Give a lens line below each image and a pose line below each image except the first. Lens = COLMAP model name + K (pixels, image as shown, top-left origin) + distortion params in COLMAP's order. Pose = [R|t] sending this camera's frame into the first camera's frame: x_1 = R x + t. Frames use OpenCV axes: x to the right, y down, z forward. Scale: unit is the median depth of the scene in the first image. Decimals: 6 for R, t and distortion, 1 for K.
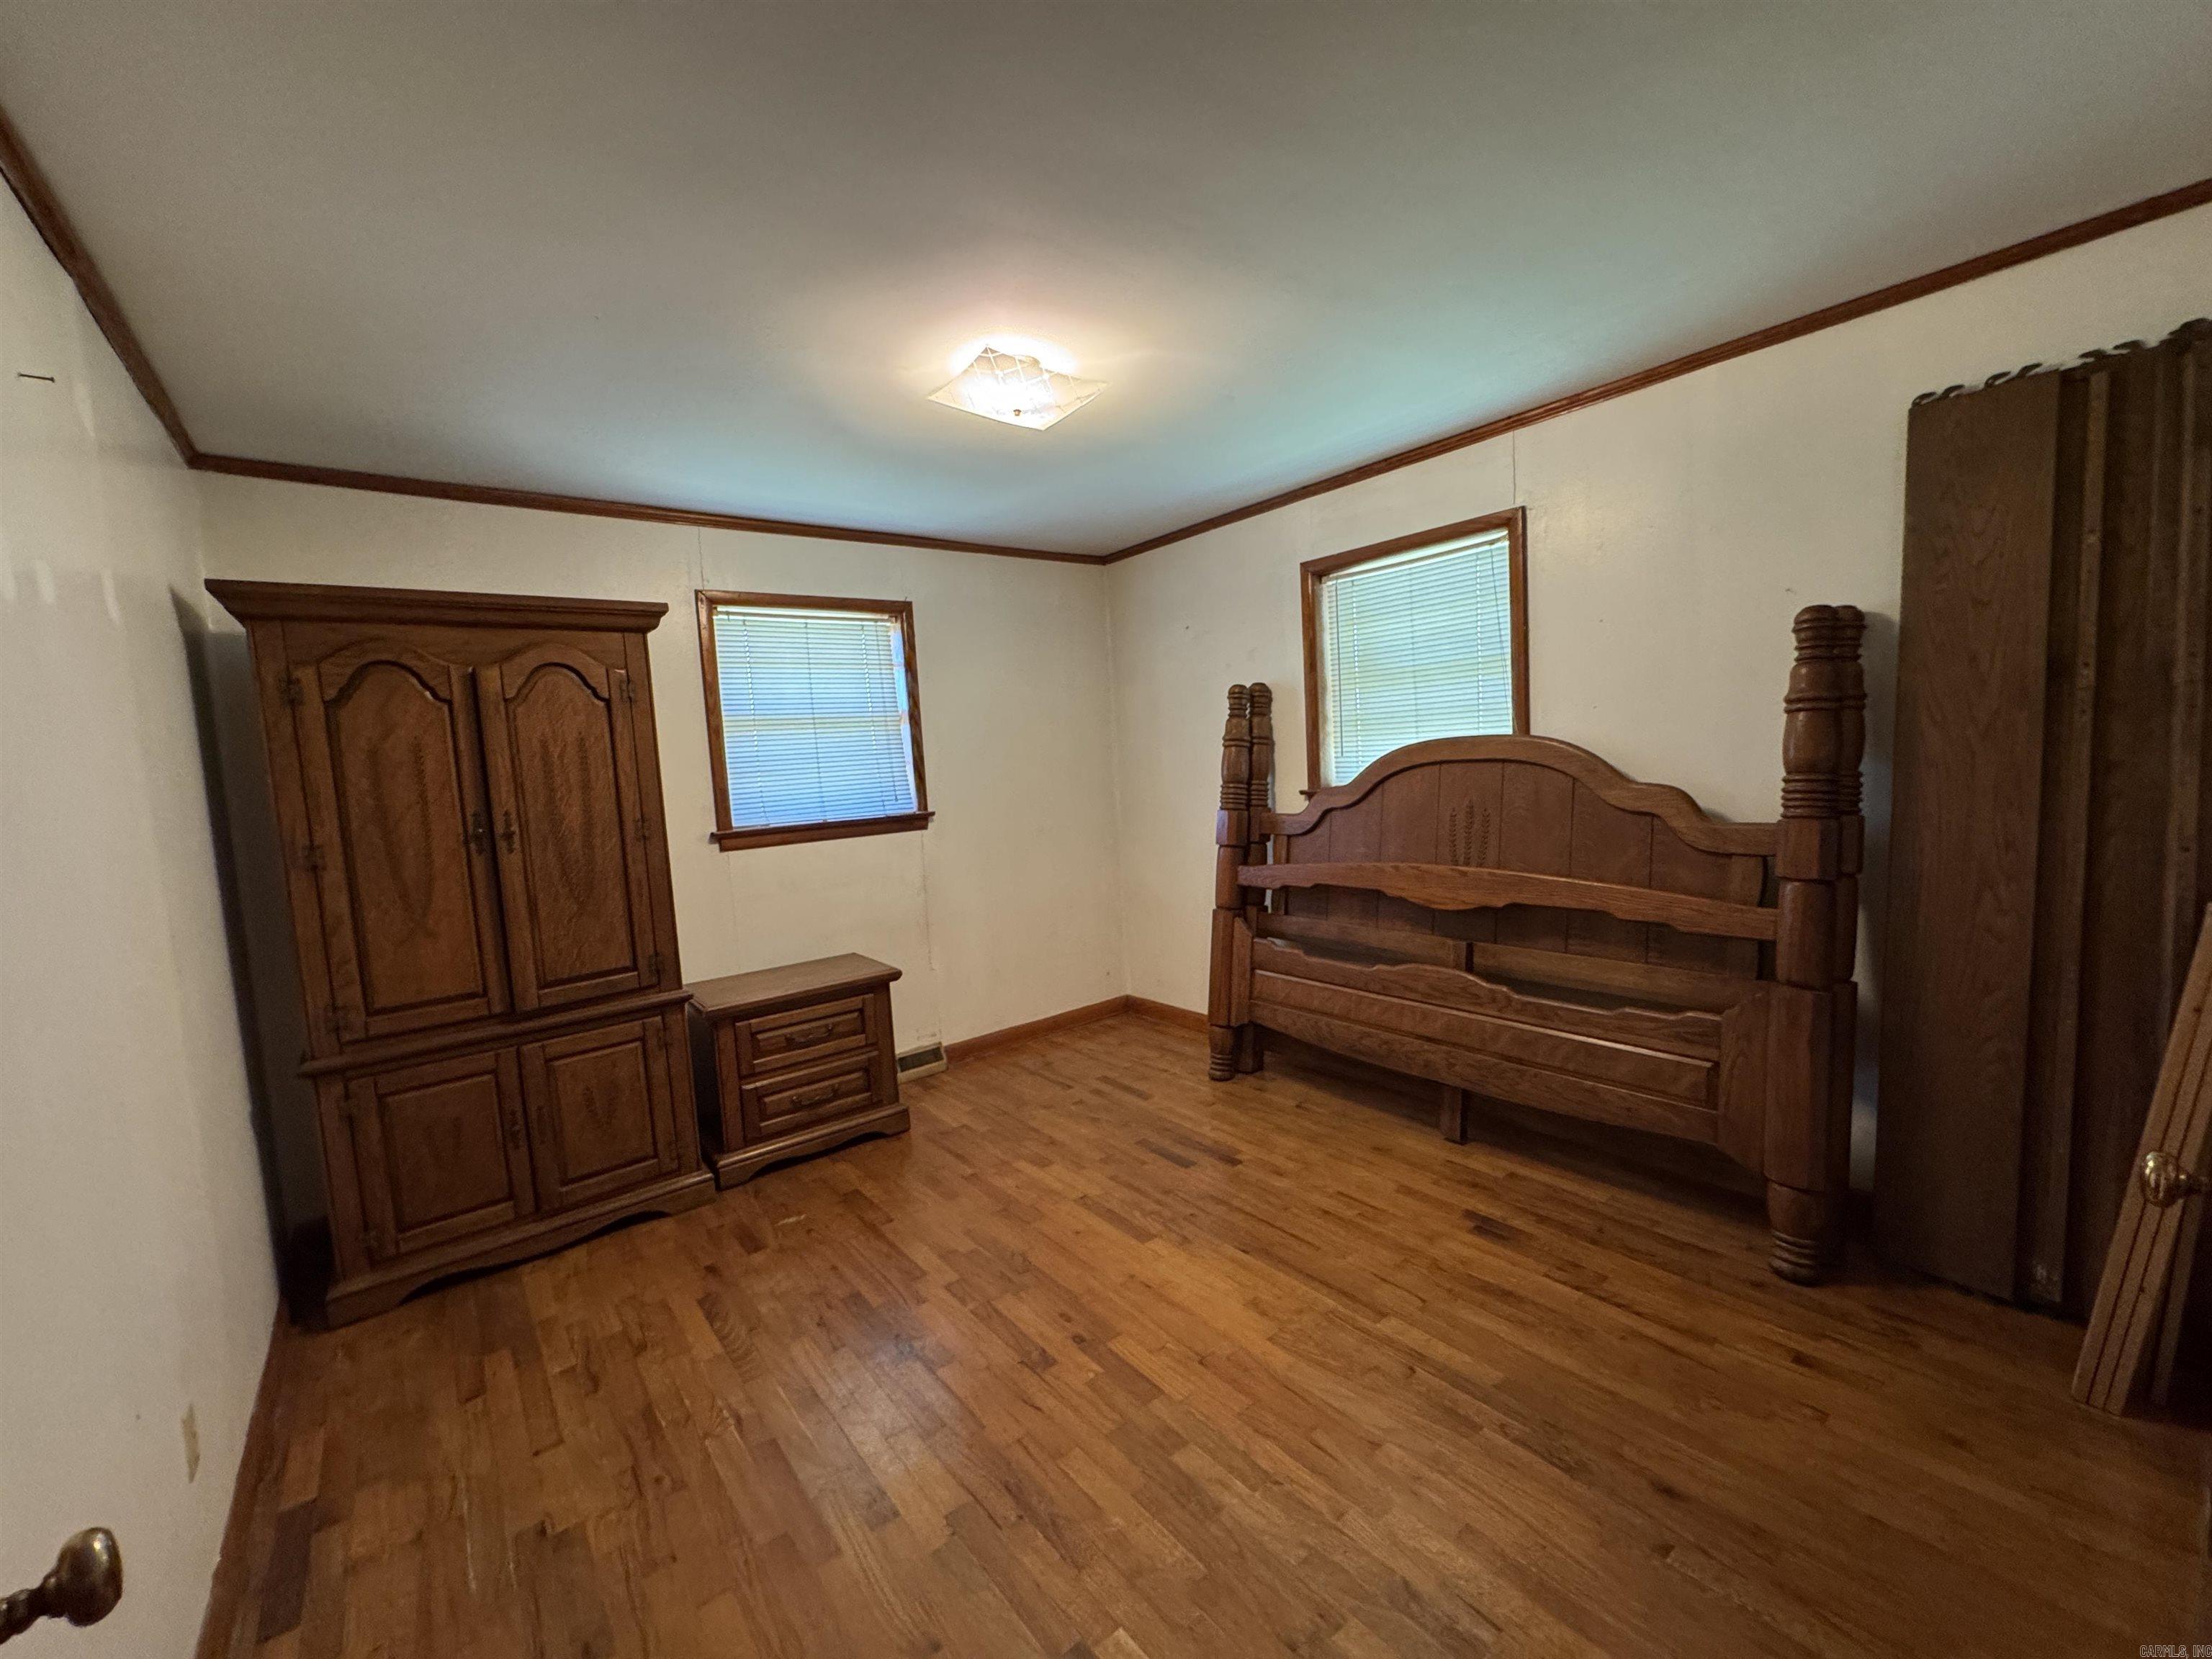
lens RADIAL K [[888.4, 0, 1106.0], [0, 888.4, 829.5], [0, 0, 1]] dist [-0.001186, 0.000197]
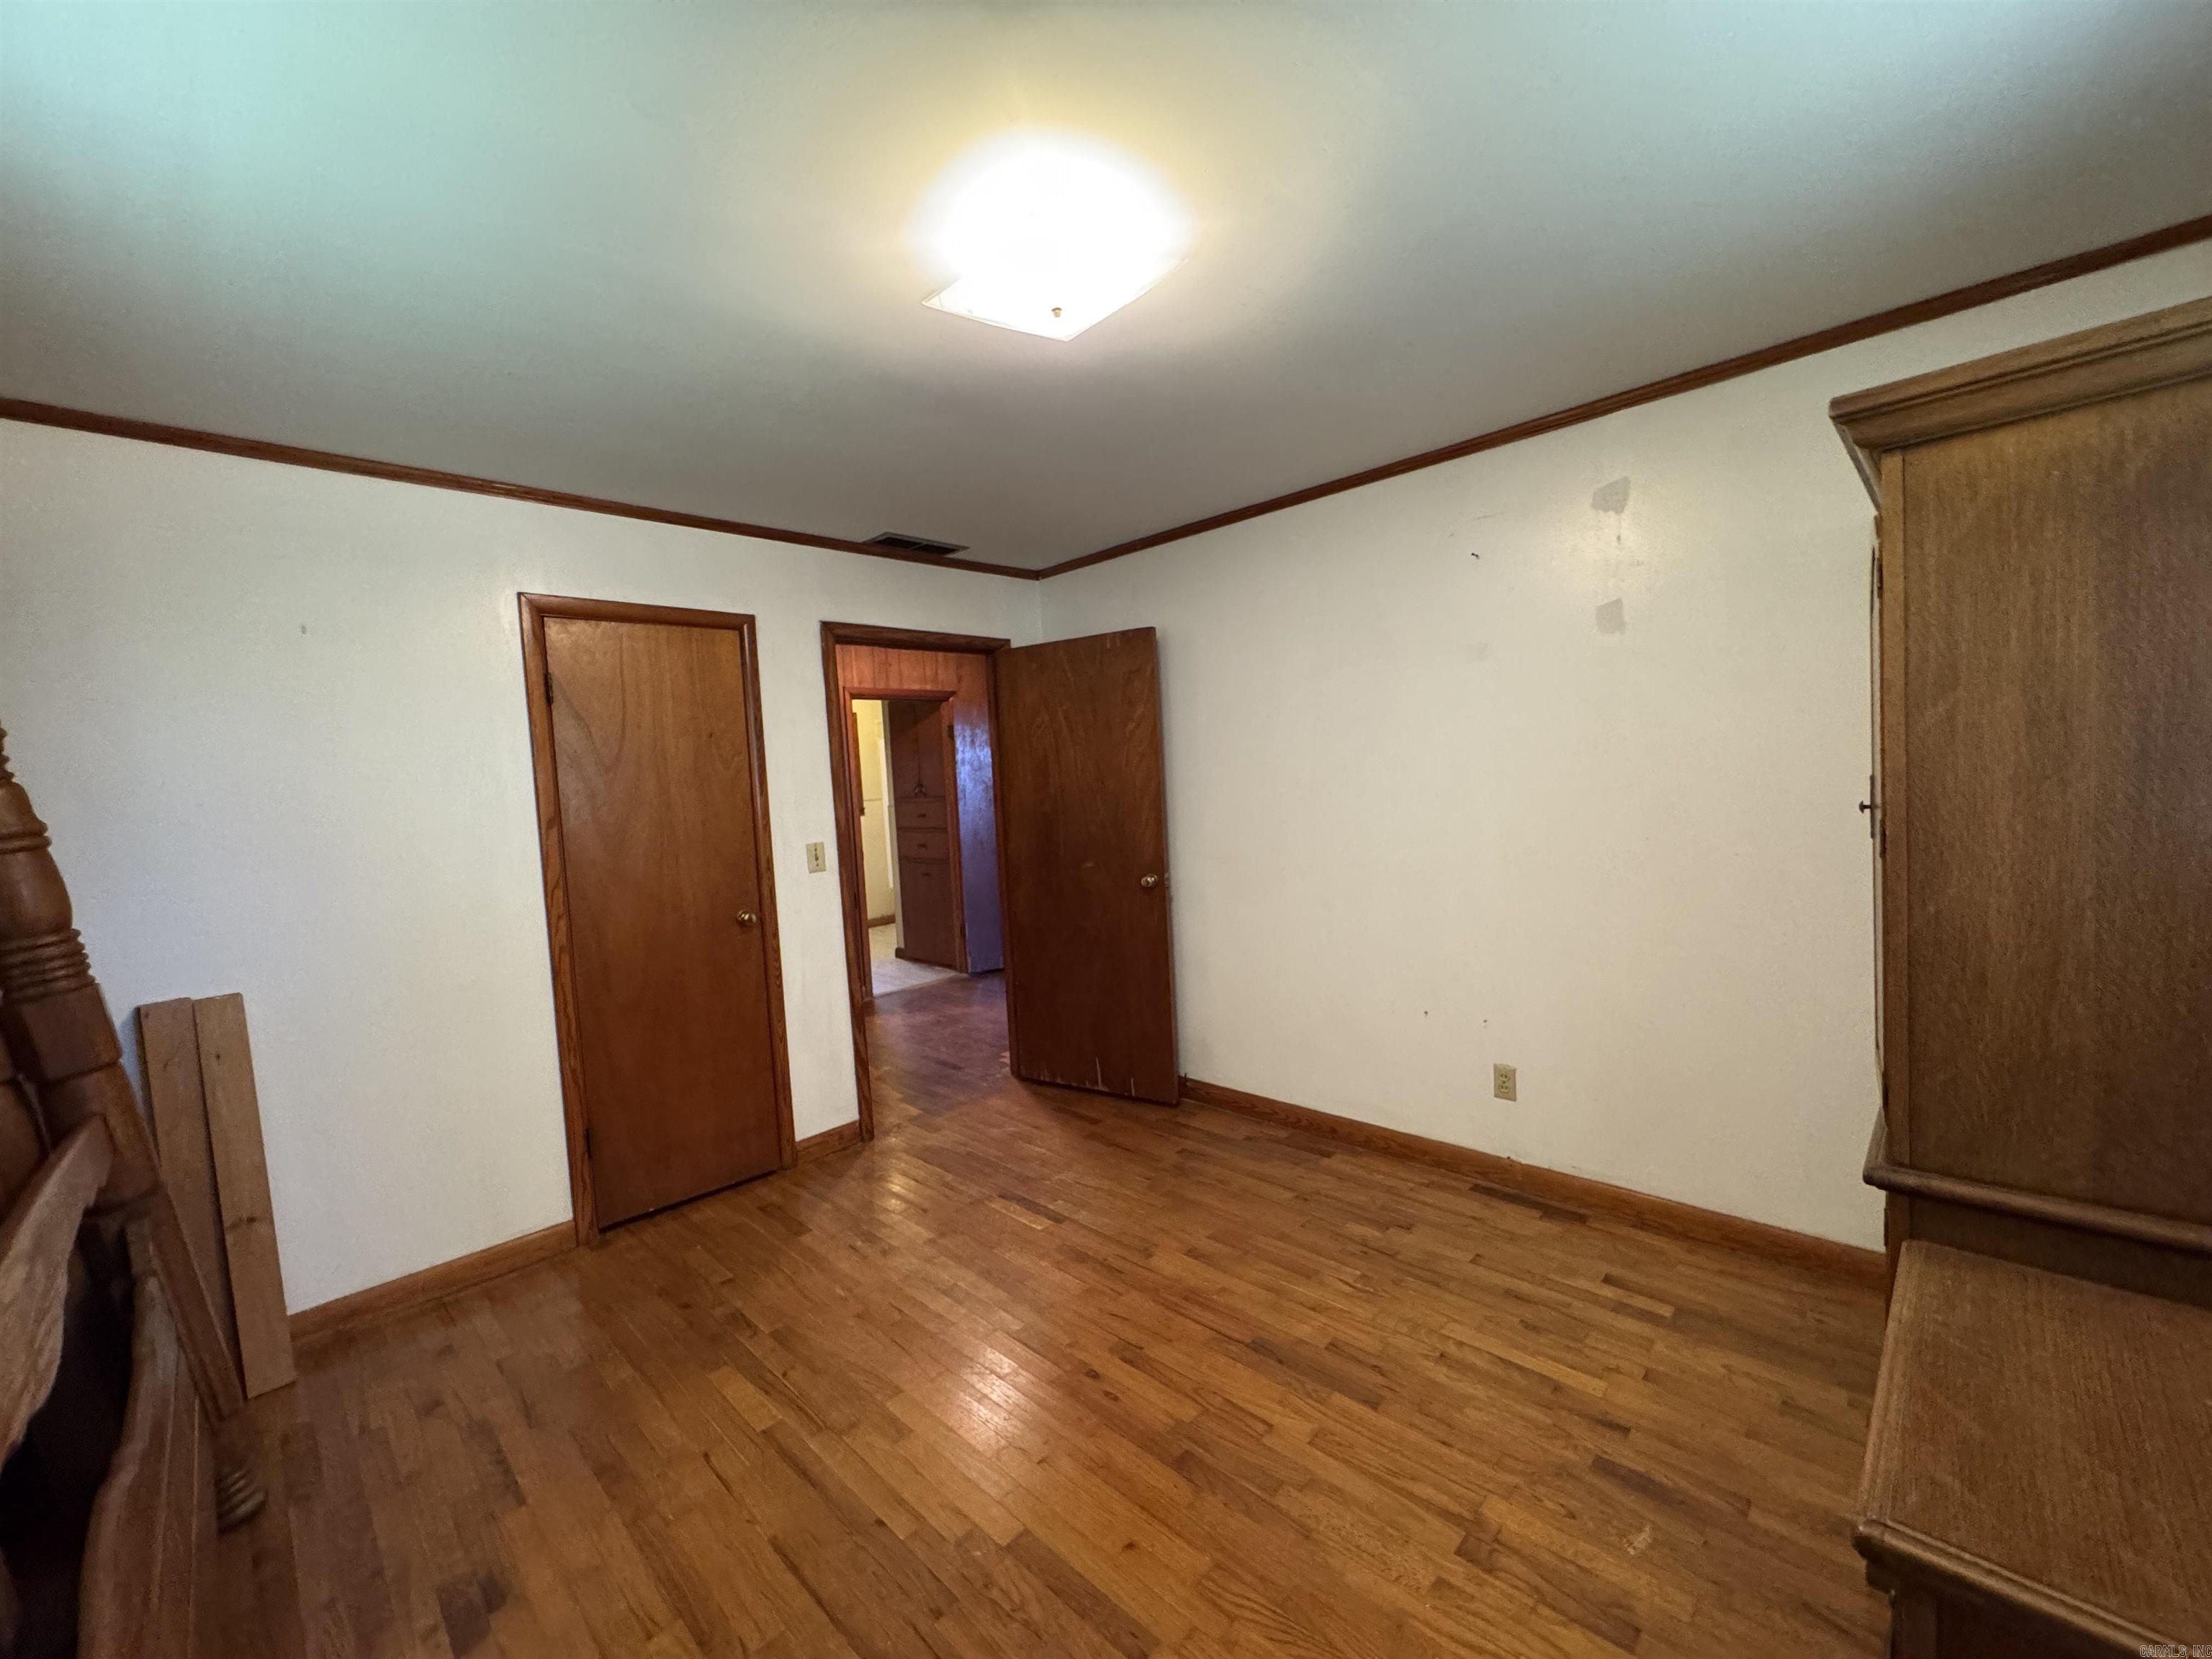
lens RADIAL K [[888.4, 0, 1106.0], [0, 888.4, 829.5], [0, 0, 1]] dist [-0.001186, 0.000197]
pose [[-0.985315, 0.122775, -0.118659, -0.002972], [0.103753, 0.982452, 0.154992, -0.173998], [0.135606, 0.140405, -0.980764, 1.873783]]
